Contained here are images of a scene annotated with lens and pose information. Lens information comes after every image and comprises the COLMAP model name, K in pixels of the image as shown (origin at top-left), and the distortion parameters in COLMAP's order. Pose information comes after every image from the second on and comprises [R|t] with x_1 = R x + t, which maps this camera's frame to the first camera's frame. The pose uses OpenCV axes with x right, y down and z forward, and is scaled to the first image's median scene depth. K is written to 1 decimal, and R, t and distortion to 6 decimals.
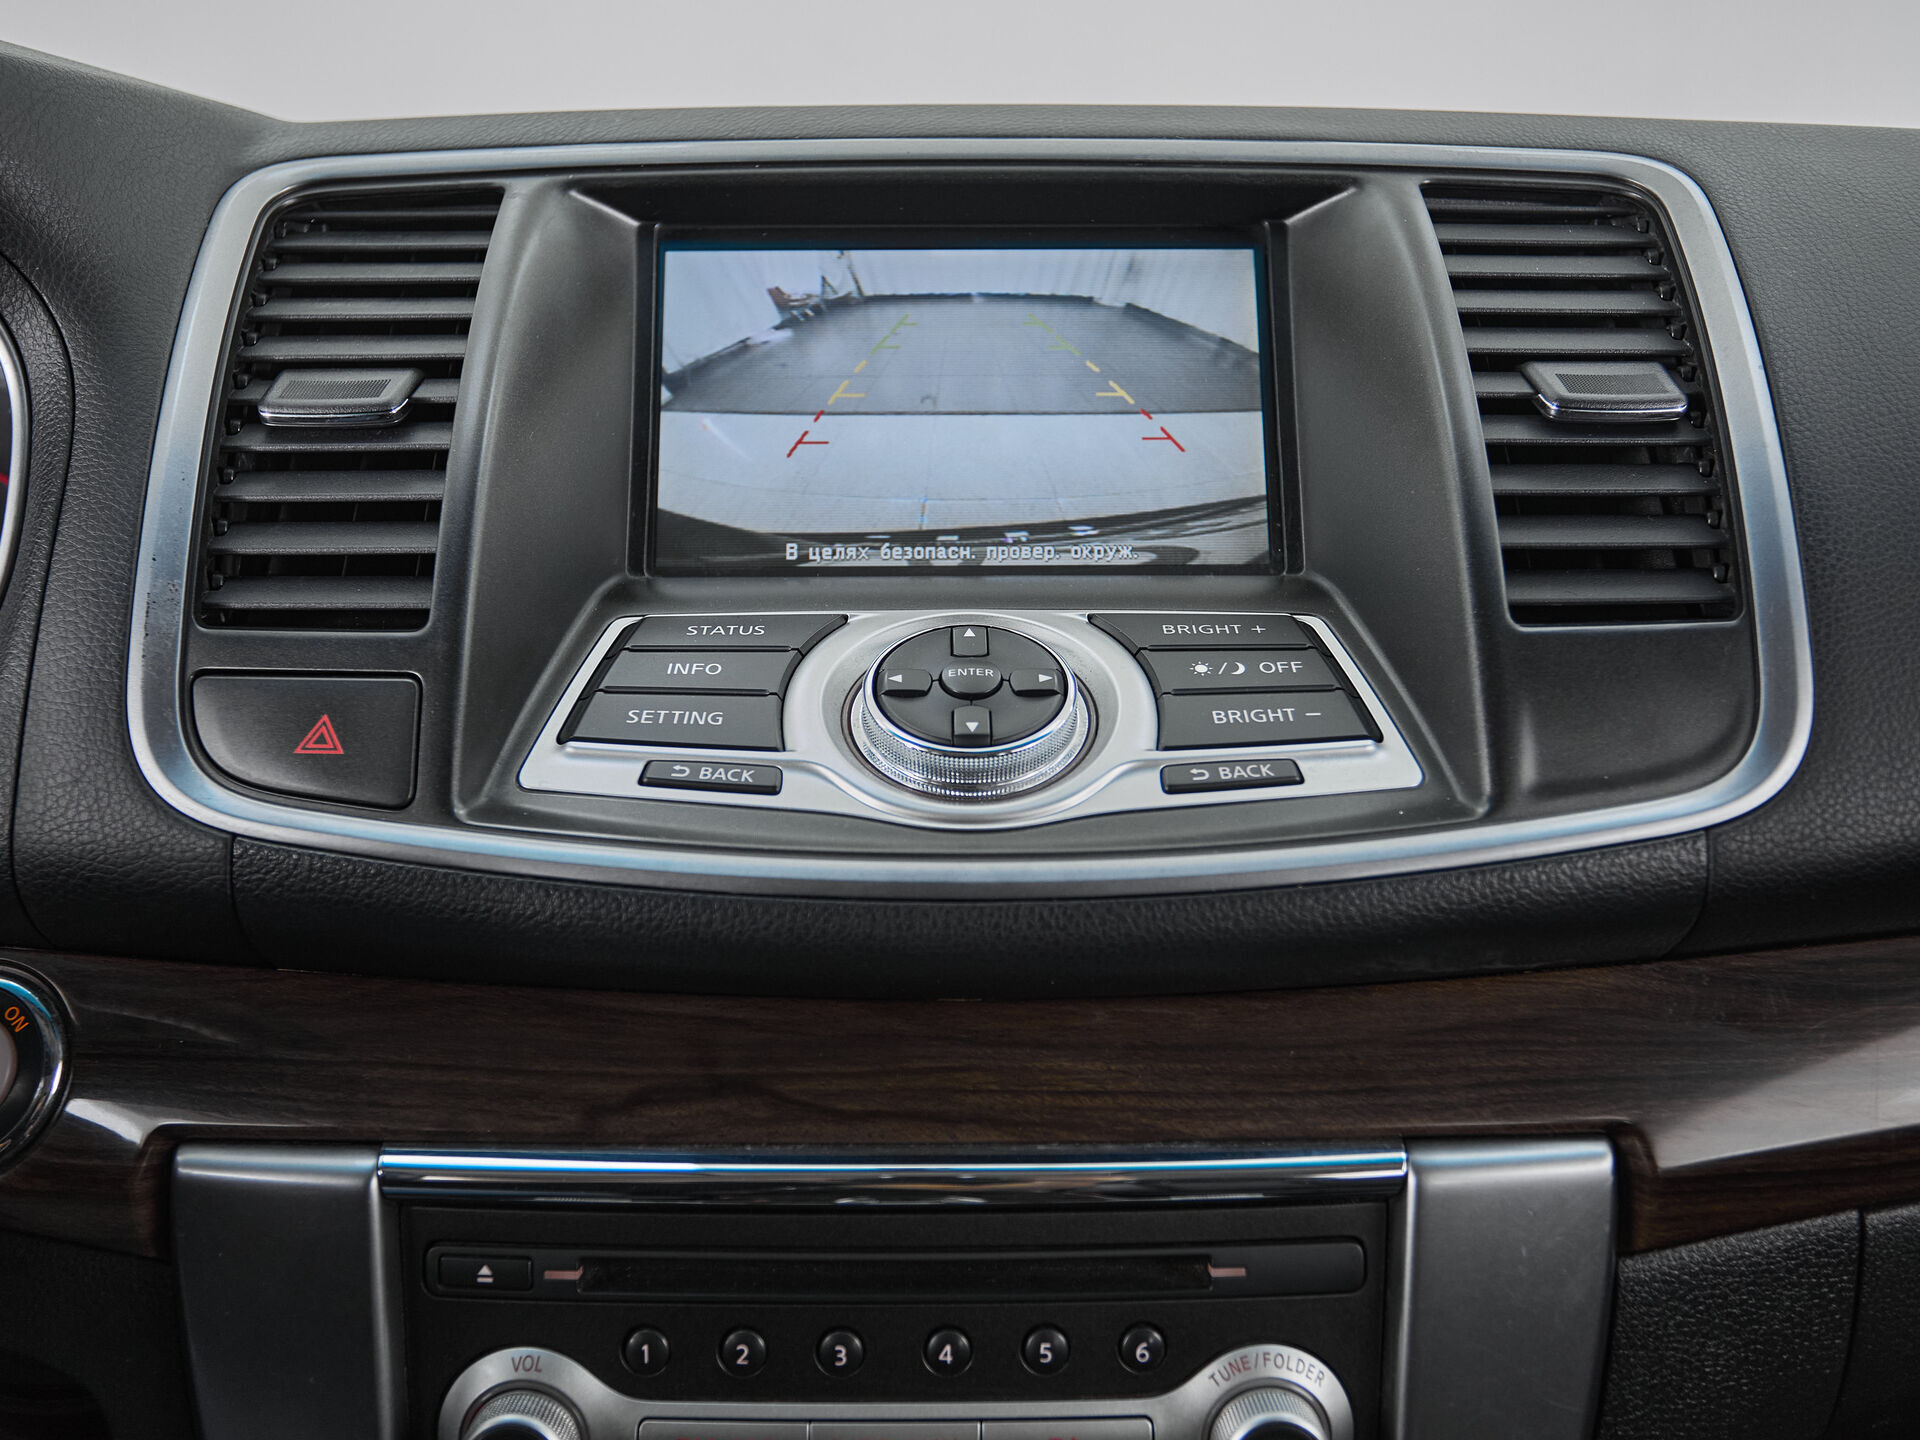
lens RADIAL K [[1798.5, 0, 966.8], [0, 1798.5, 740.1], [0, 0, 1]] dist [-0.009170, 0.000000]
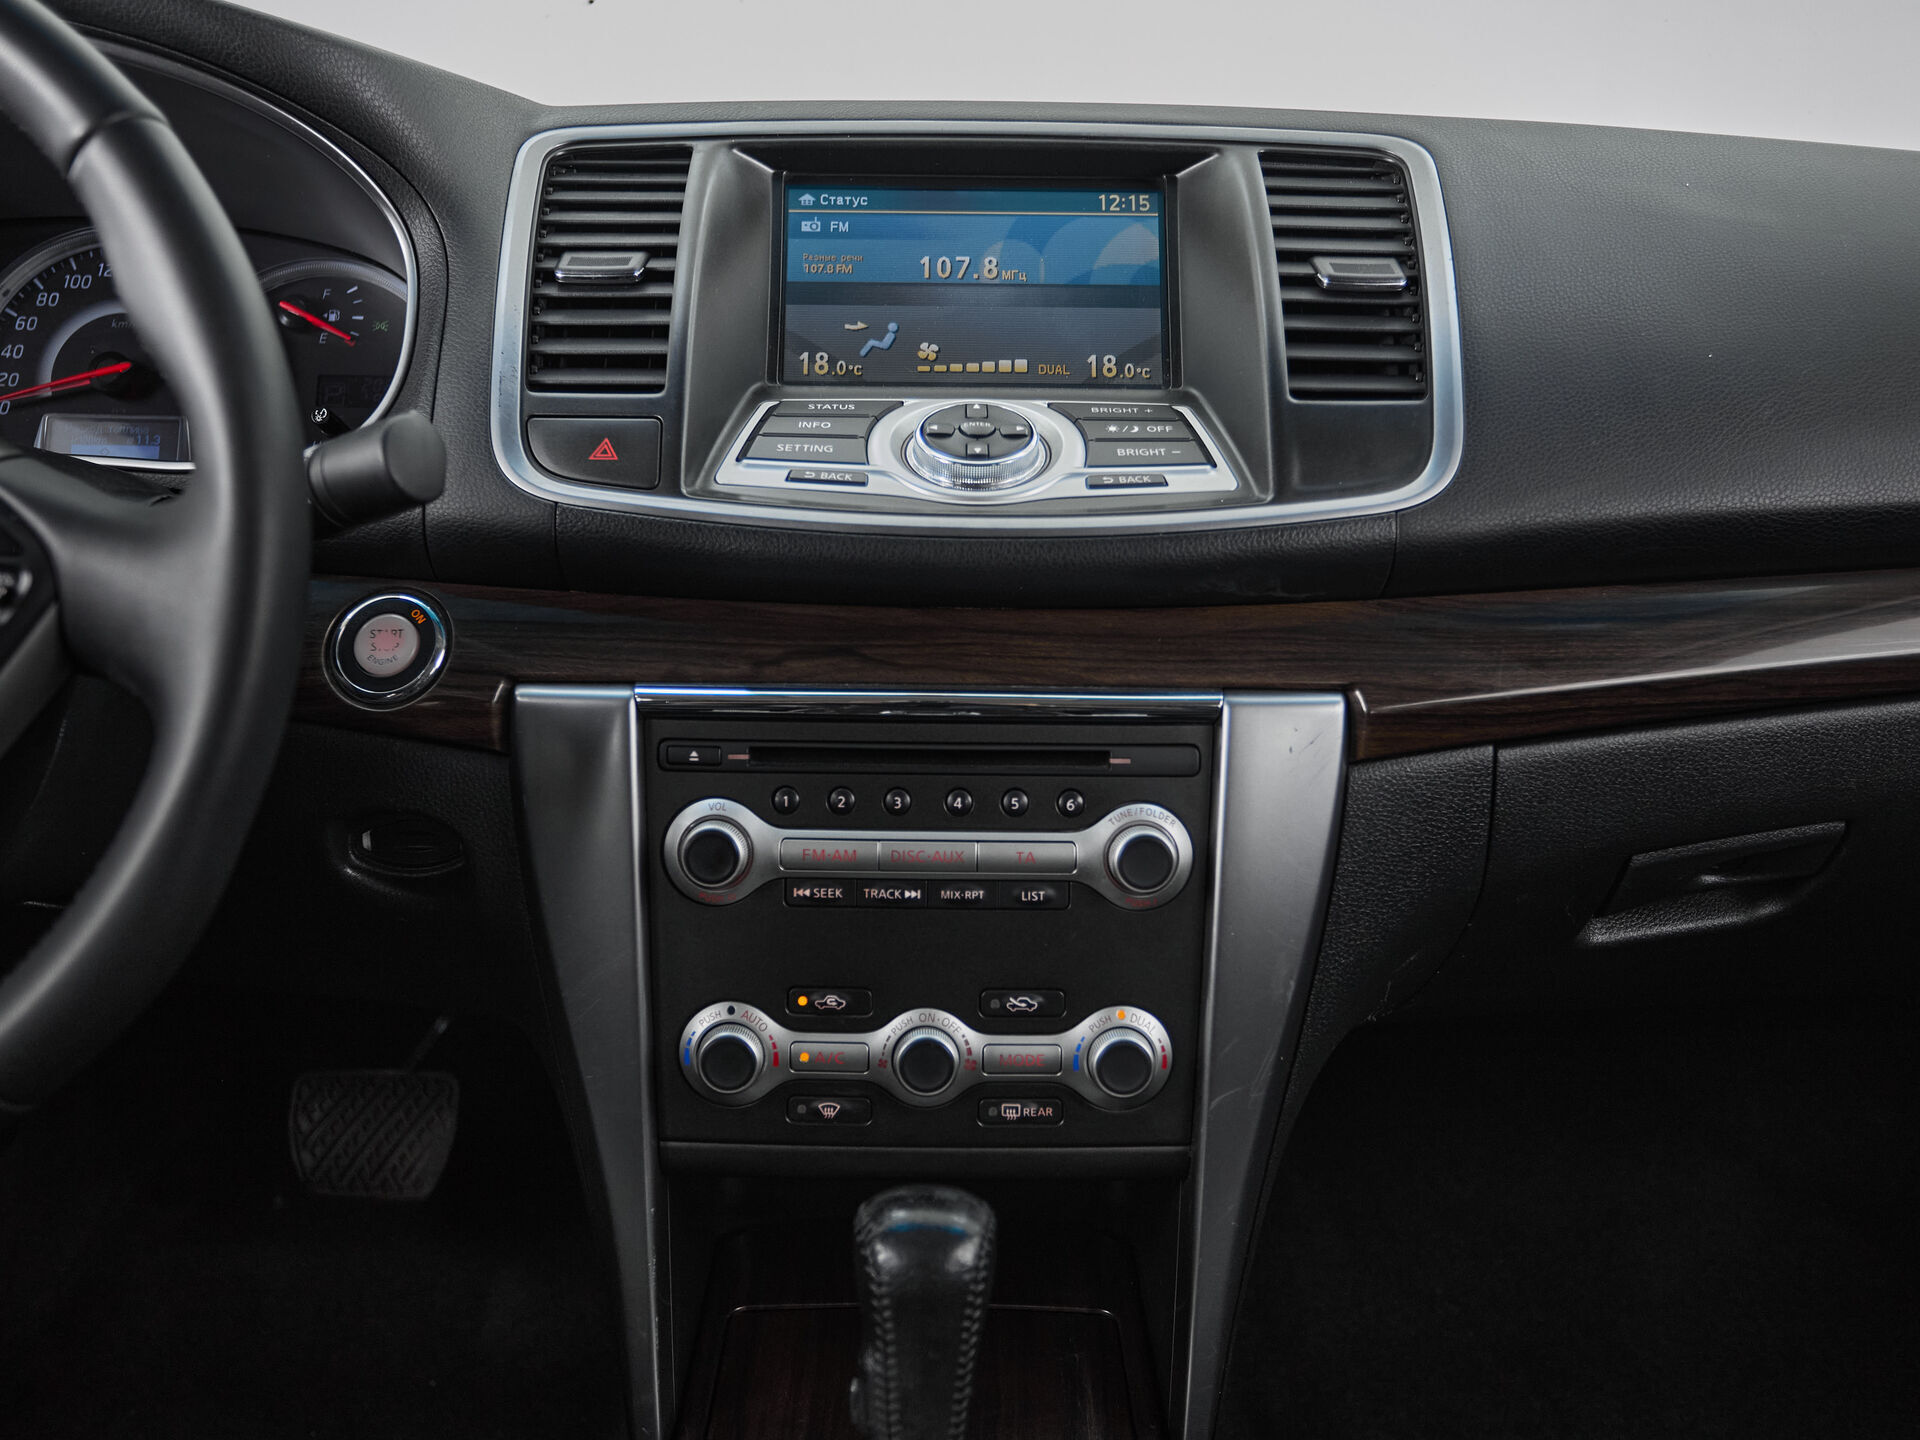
lens RADIAL K [[1877.0, 0, 961.4], [0, 1877.0, 709.1], [0, 0, 1]] dist [-0.003298, 0.000000]
pose [[0.999897, 0.014281, -0.001237, -0.006890], [-0.014316, 0.999249, -0.035998, 0.300176], [0.000722, 0.036012, 0.999351, -0.787502]]
